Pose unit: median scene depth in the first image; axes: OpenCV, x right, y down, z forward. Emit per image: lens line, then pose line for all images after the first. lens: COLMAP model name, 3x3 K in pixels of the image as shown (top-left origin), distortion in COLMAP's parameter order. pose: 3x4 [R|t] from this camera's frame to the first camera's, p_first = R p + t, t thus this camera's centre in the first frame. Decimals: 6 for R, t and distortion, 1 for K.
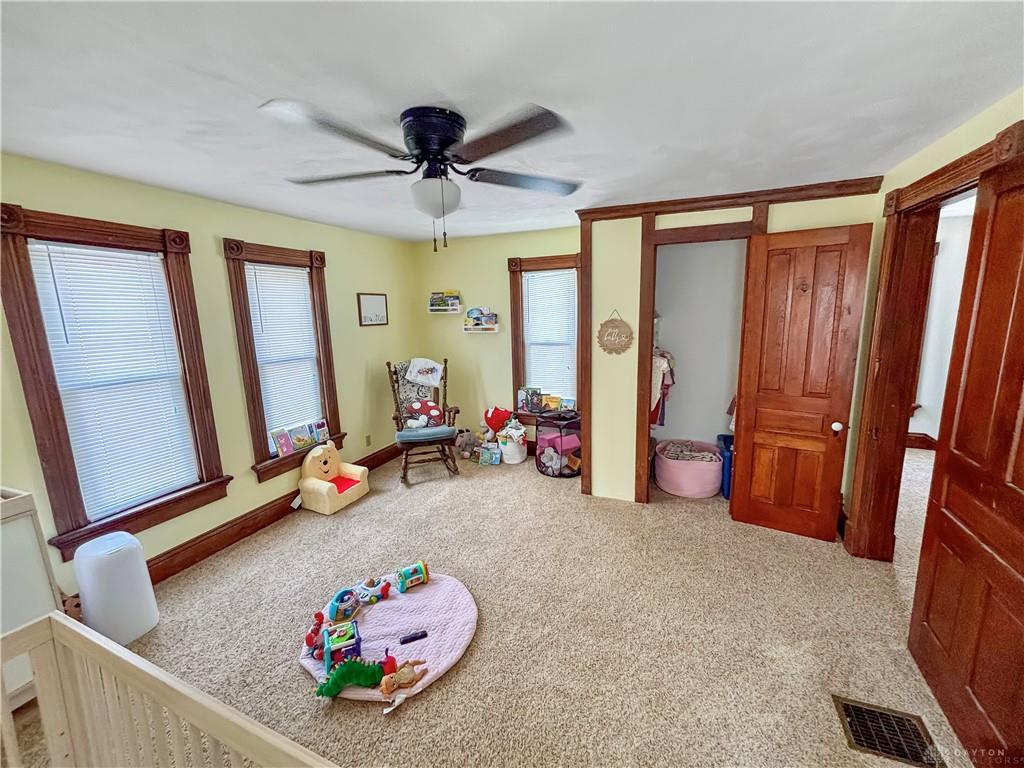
lens RADIAL K [[415.2, 0, 510.8], [0, 415.2, 383.0], [0, 0, 1]] dist [0.010258, 0.000519]
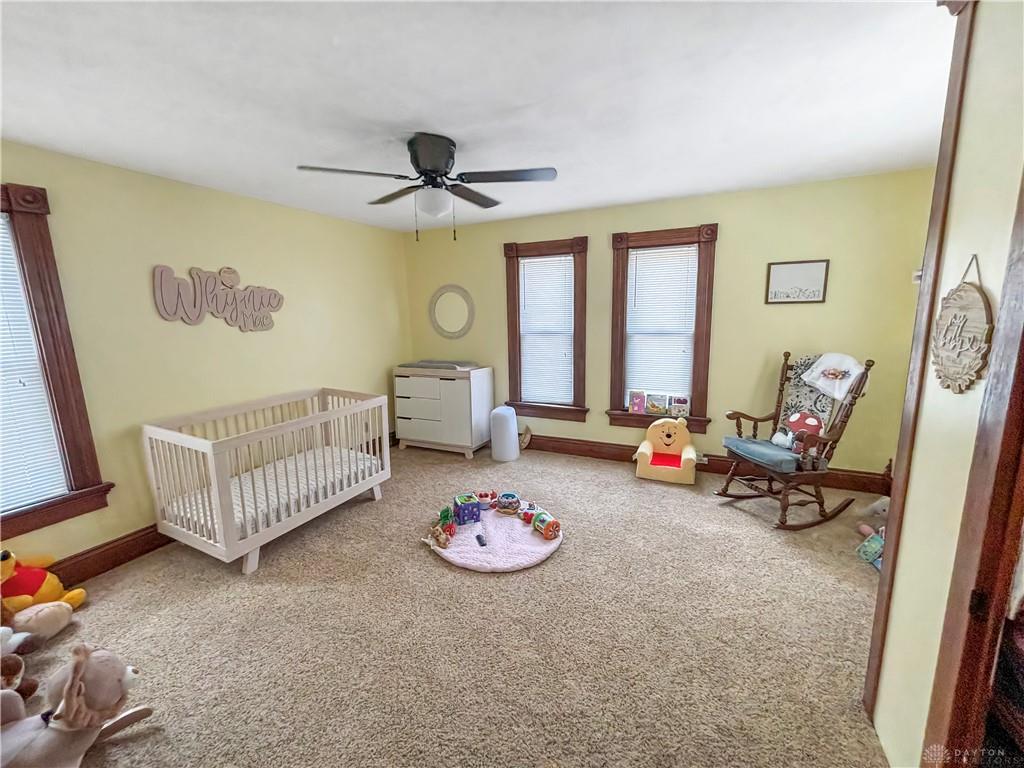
lens RADIAL K [[415.2, 0, 512.0], [0, 415.2, 380.4], [0, 0, 1]] dist [0.010258, 0.000519]
pose [[-0.034403, 0.190906, -0.981005, 0.597721], [-0.153954, 0.968858, 0.193941, -0.088723], [0.987479, 0.157702, -0.003941, 0.649390]]
